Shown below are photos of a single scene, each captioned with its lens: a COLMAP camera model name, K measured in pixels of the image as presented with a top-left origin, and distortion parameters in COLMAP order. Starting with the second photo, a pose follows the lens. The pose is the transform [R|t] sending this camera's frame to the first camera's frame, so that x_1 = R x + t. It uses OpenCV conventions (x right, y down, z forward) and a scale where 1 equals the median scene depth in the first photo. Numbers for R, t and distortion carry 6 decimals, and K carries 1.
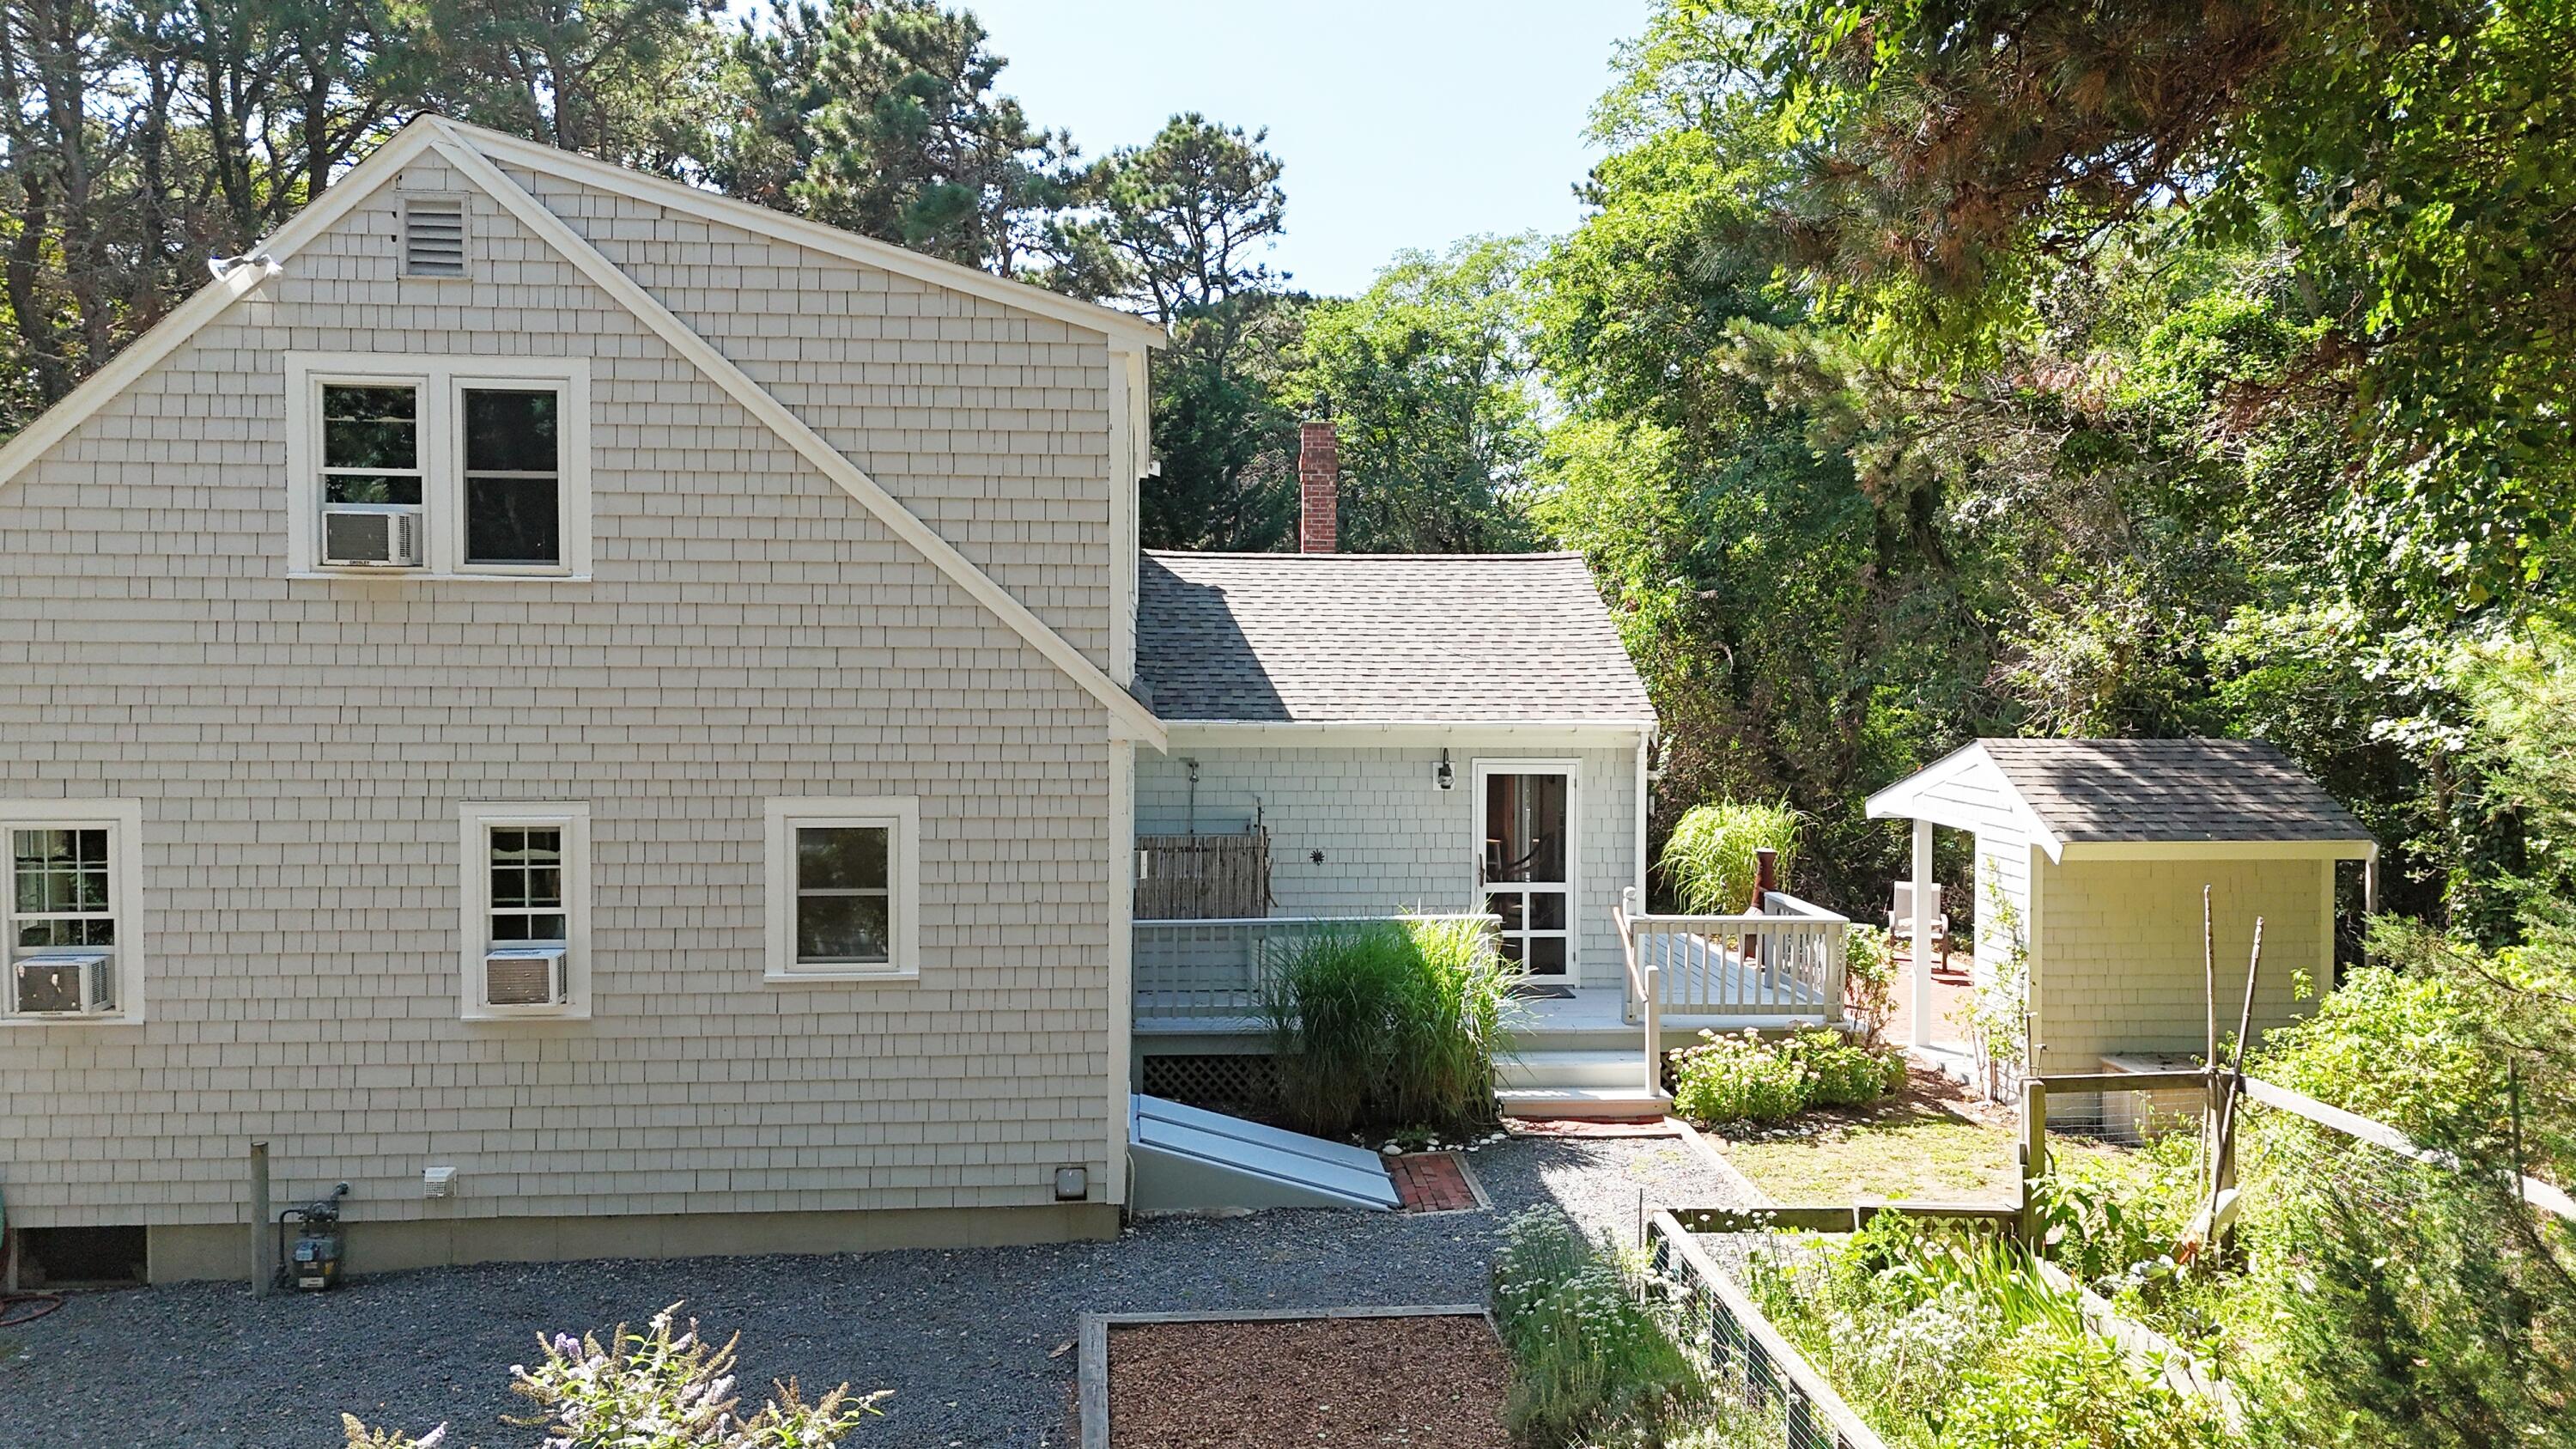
lens RADIAL K [[1897.7, 0, 1281.5], [0, 1897.7, 714.2], [0, 0, 1]] dist [0.078636, -0.063506]
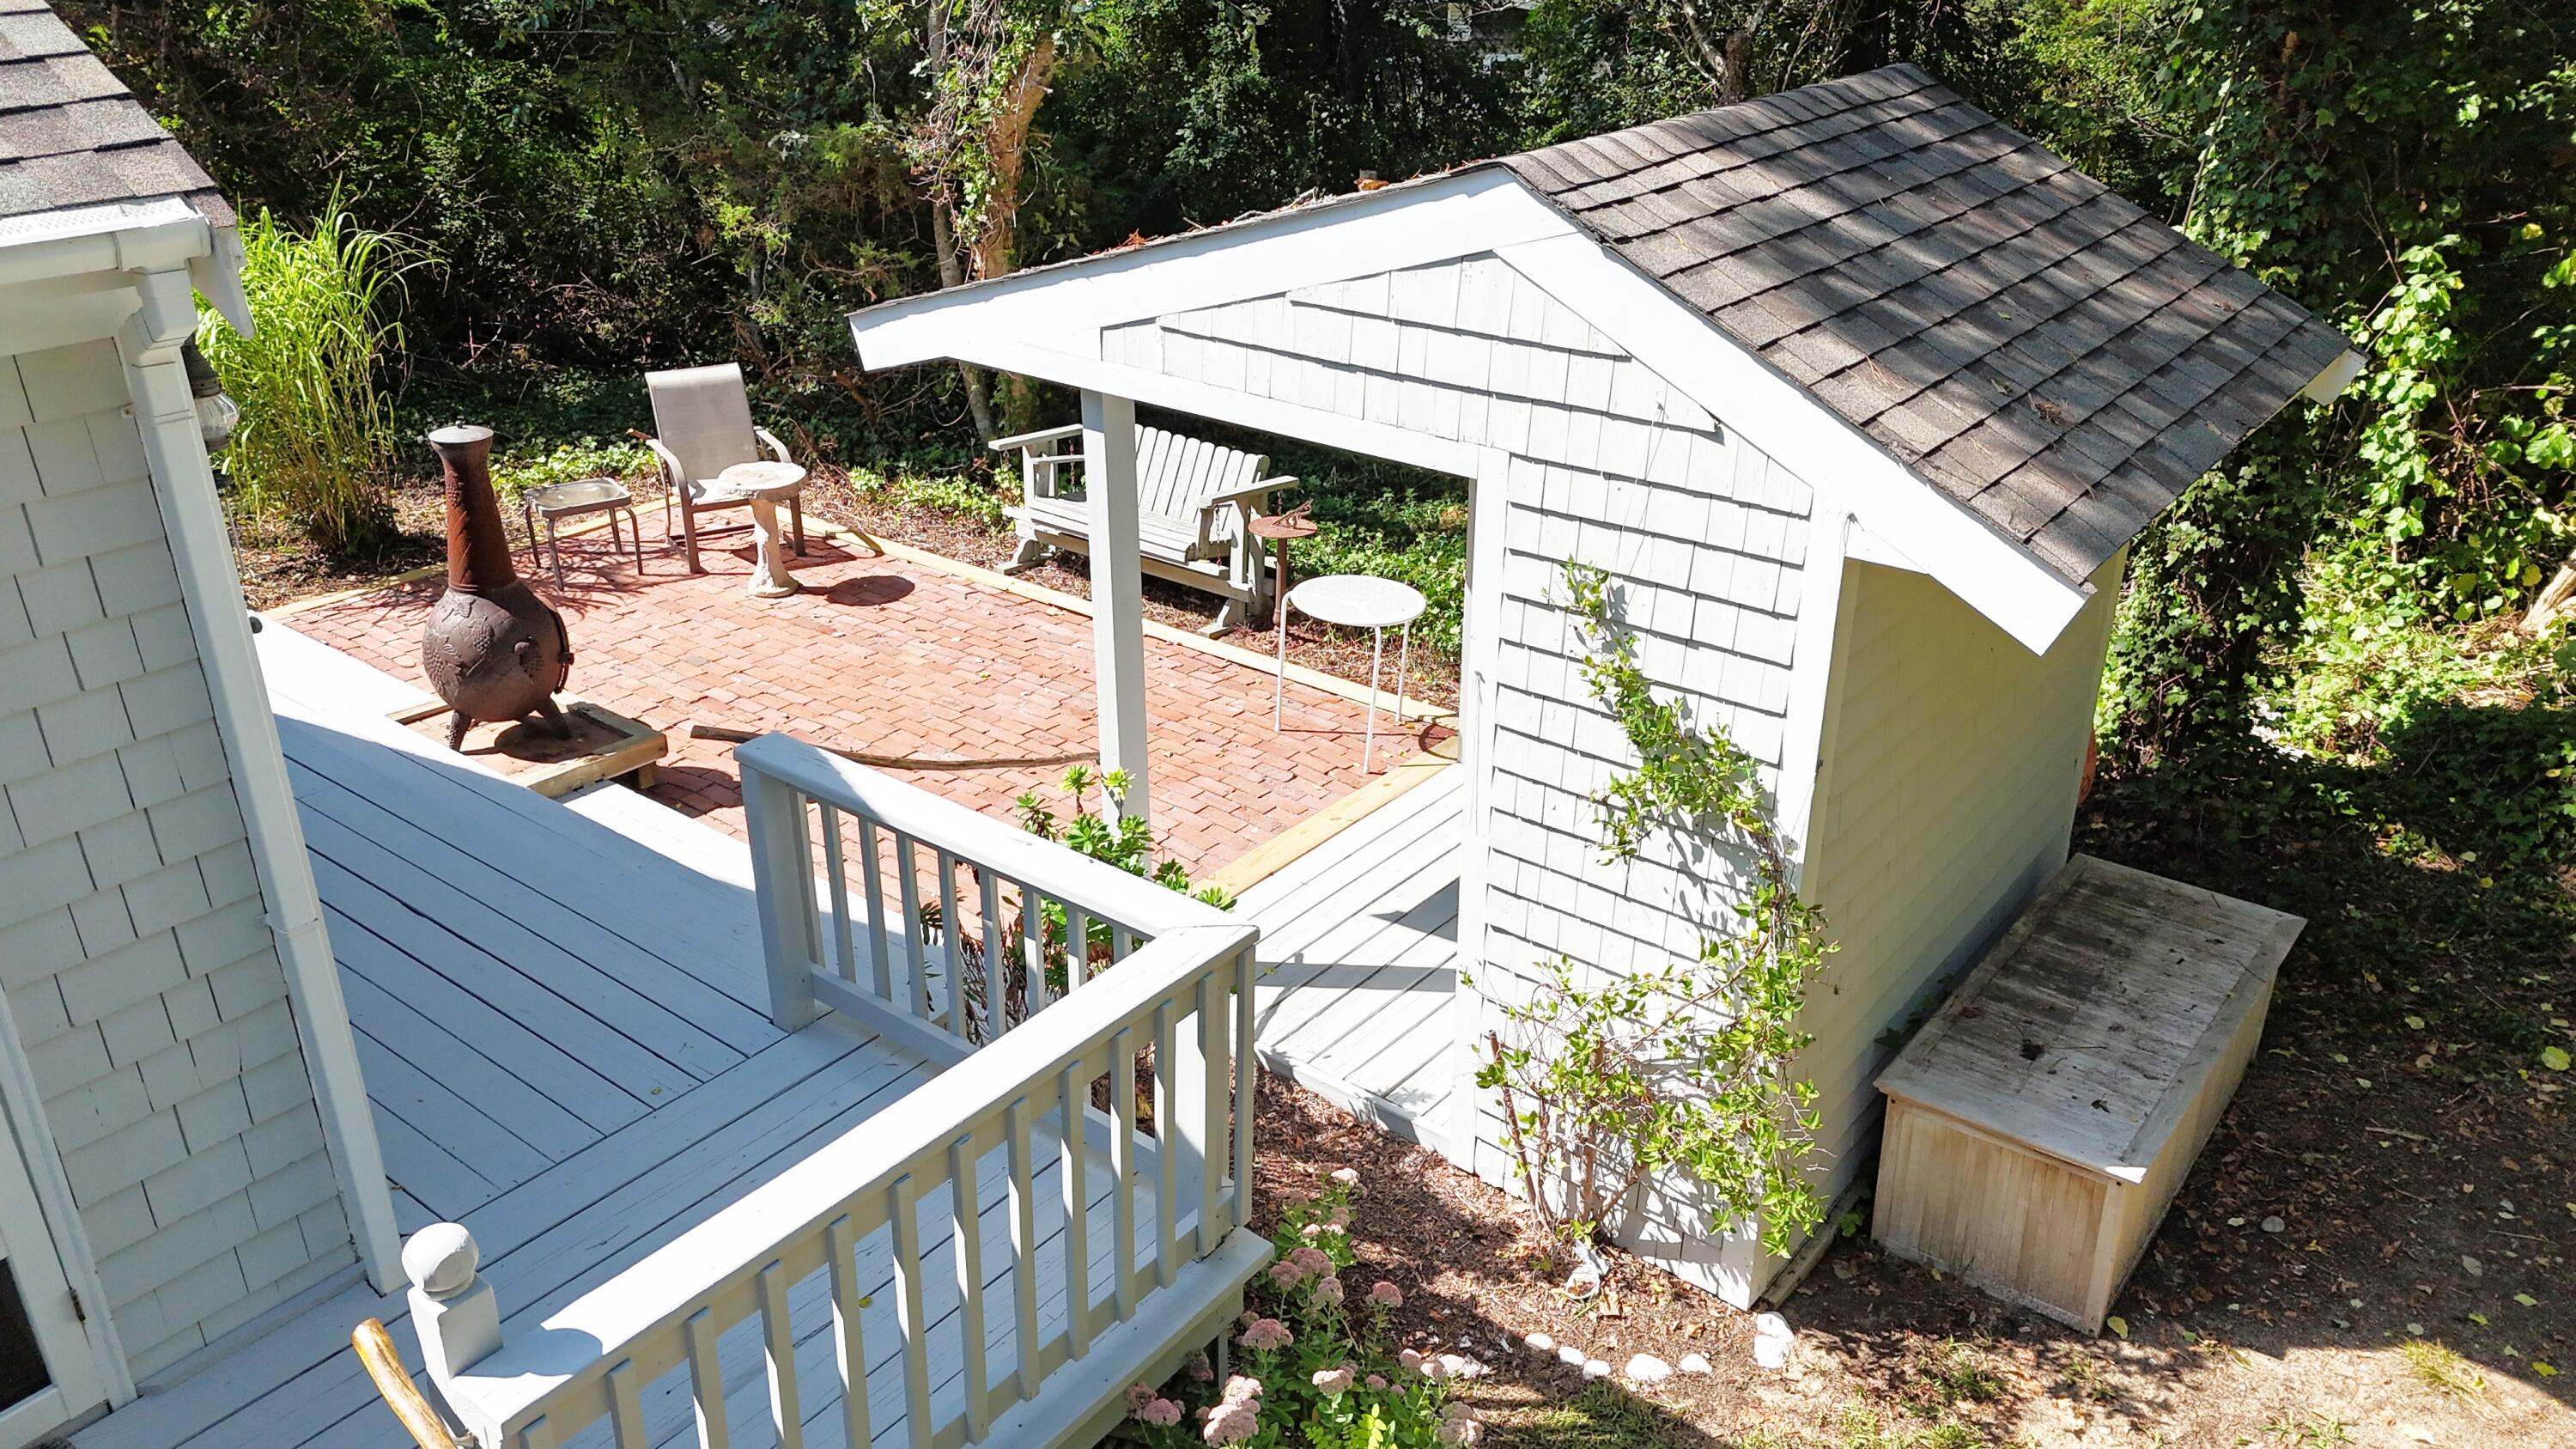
lens RADIAL K [[1897.7, 0, 1281.5], [0, 1897.7, 714.2], [0, 0, 1]] dist [0.078636, -0.063506]
pose [[0.677114, -0.313934, 0.665554, 0.182147], [0.030170, 0.915518, 0.401144, -0.037621], [-0.735260, -0.251540, 0.629381, 1.167875]]
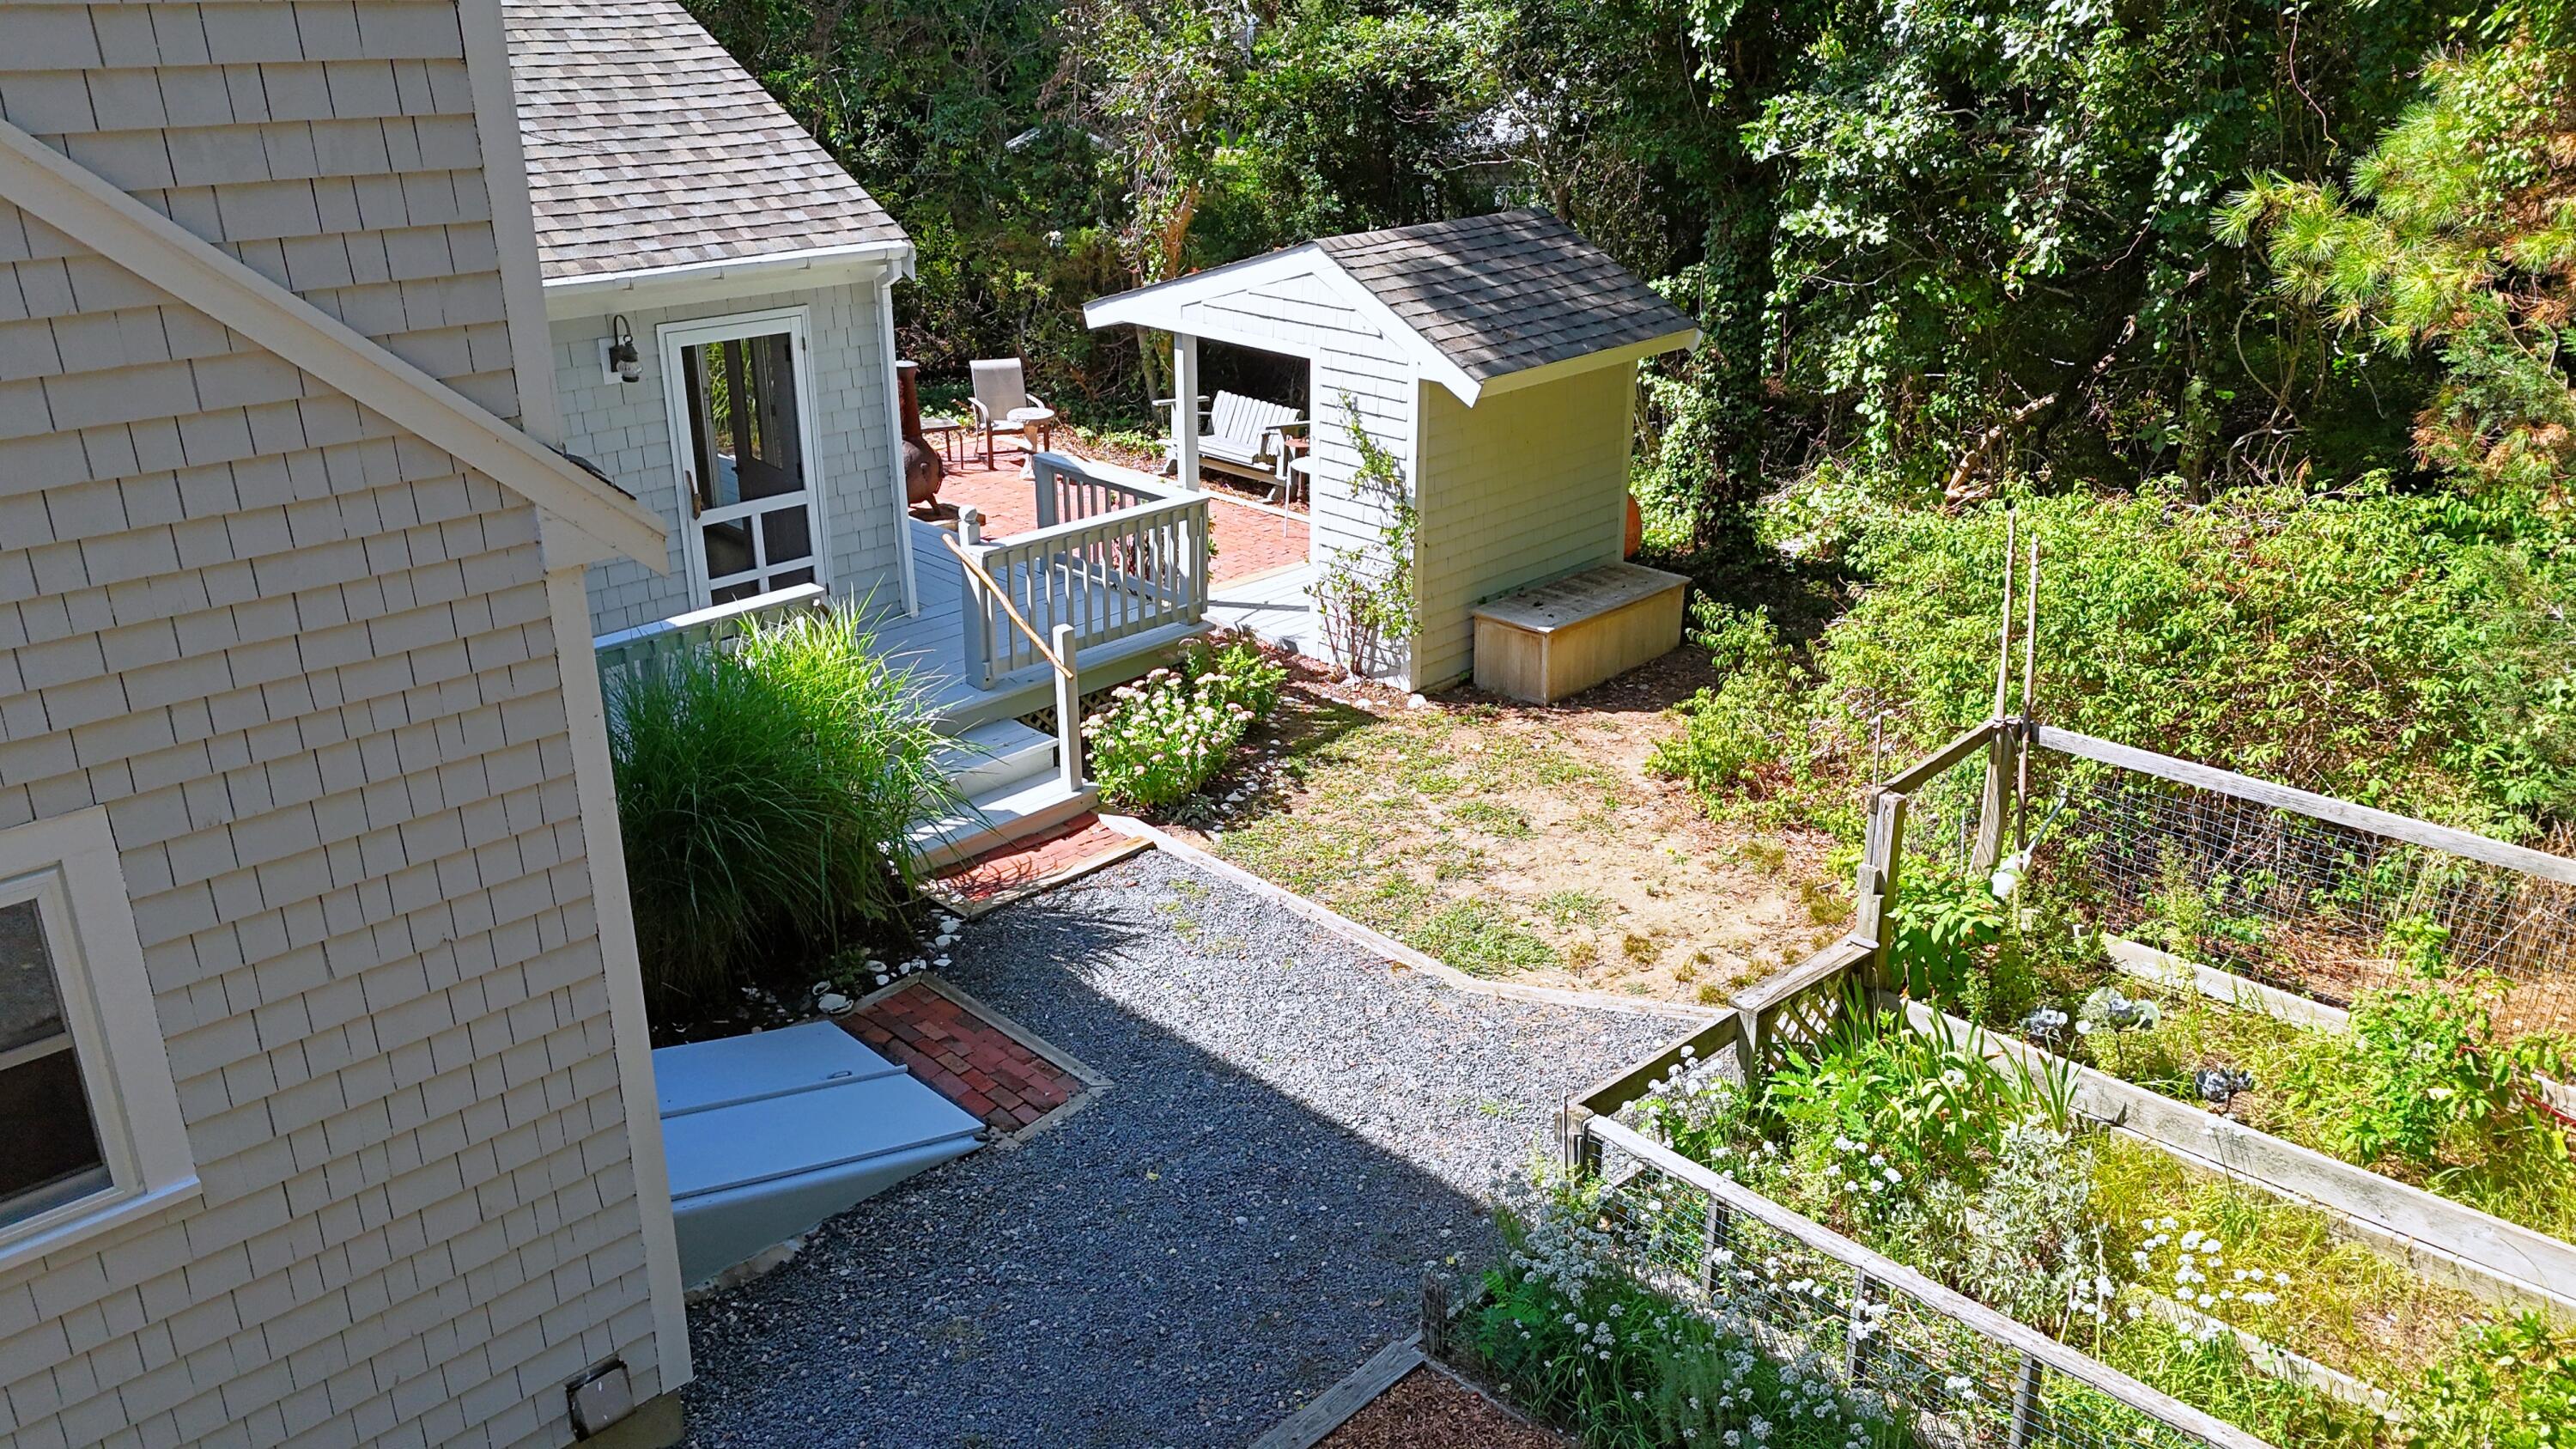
lens RADIAL K [[1900.8, 0, 1288.0], [0, 1900.8, 724.5], [0, 0, 1]] dist [0.123560, -0.150348]
pose [[0.755949, -0.247215, 0.606157, -0.247067], [0.025741, 0.936462, 0.349824, -0.109102], [-0.654125, -0.248846, 0.714281, 0.551887]]
